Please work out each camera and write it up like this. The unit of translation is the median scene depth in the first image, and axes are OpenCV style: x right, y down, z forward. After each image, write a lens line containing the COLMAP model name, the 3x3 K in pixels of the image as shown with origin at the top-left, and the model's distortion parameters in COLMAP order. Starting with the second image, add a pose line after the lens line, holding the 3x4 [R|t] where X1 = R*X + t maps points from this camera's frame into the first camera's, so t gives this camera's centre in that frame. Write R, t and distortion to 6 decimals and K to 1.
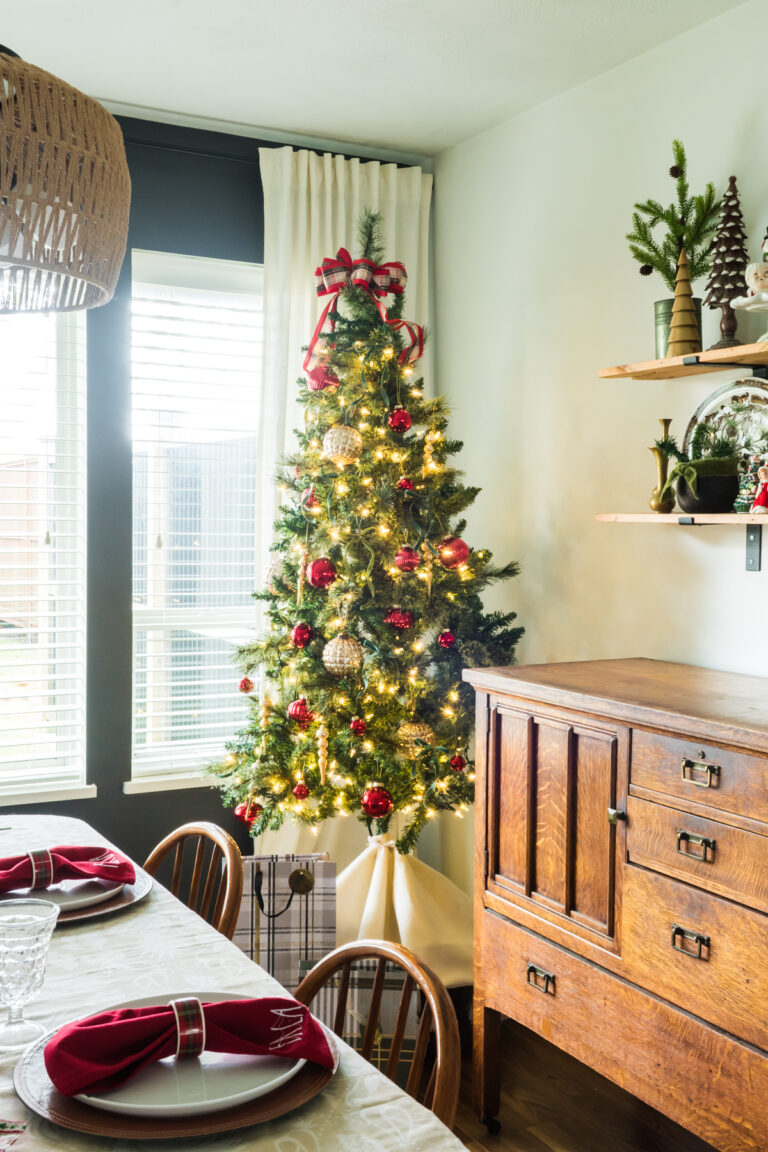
lens RADIAL K [[1281.3, 0, 381.5], [0, 1281.3, 572.2], [0, 0, 1]] dist [0.036230, 0.000000]
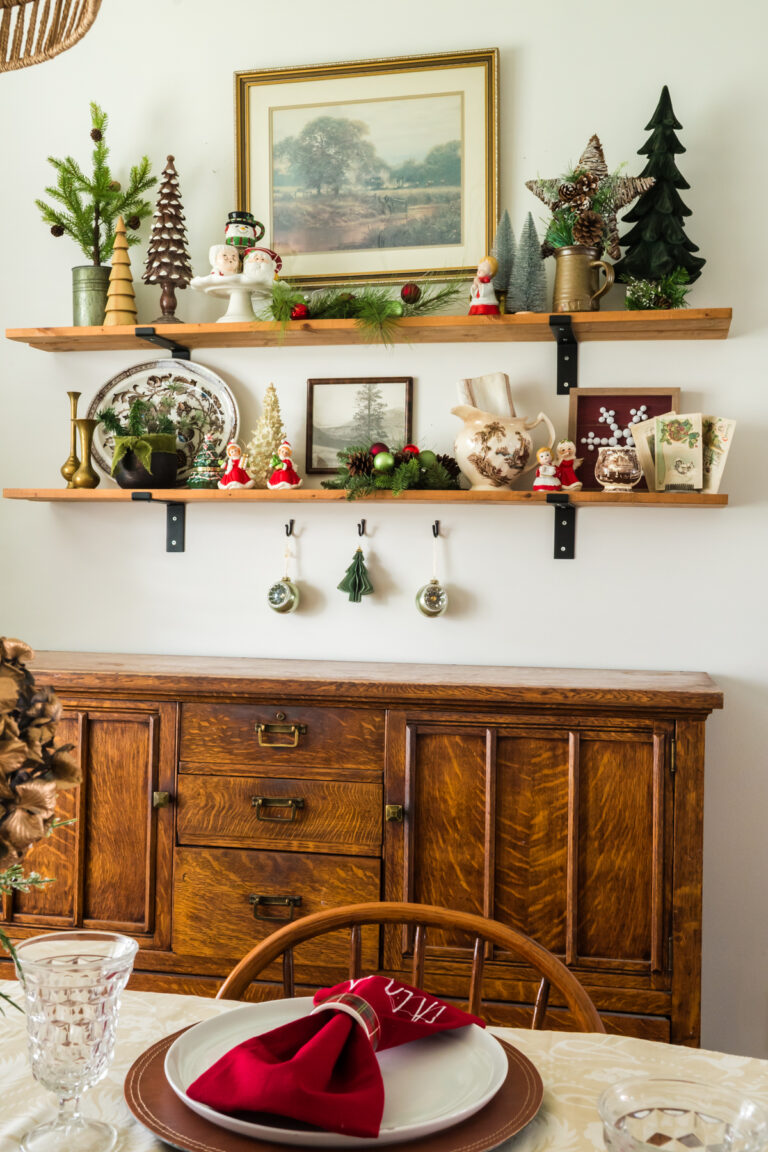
lens RADIAL K [[1281.3, 0, 384.1], [0, 1281.3, 577.4], [0, 0, 1]] dist [0.036230, 0.000000]
pose [[0.635340, 0.007341, 0.772198, -0.436639], [0.023598, 0.999303, -0.028916, 0.059428], [-0.771872, 0.036594, 0.634724, 0.277658]]
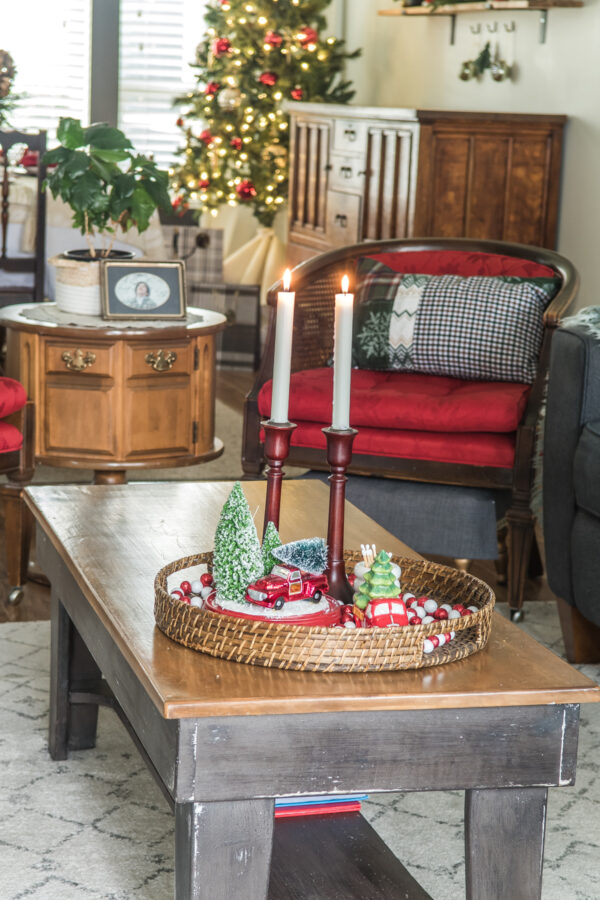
lens RADIAL K [[2039.0, 0, 301.3], [0, 2039.0, 450.4], [0, 0, 1]] dist [0.250441, 0.000000]
pose [[0.978719, 0.066616, -0.194093, 0.548908], [-0.040779, 0.990115, 0.134196, 0.141498], [0.201114, -0.123425, 0.971761, -1.446920]]
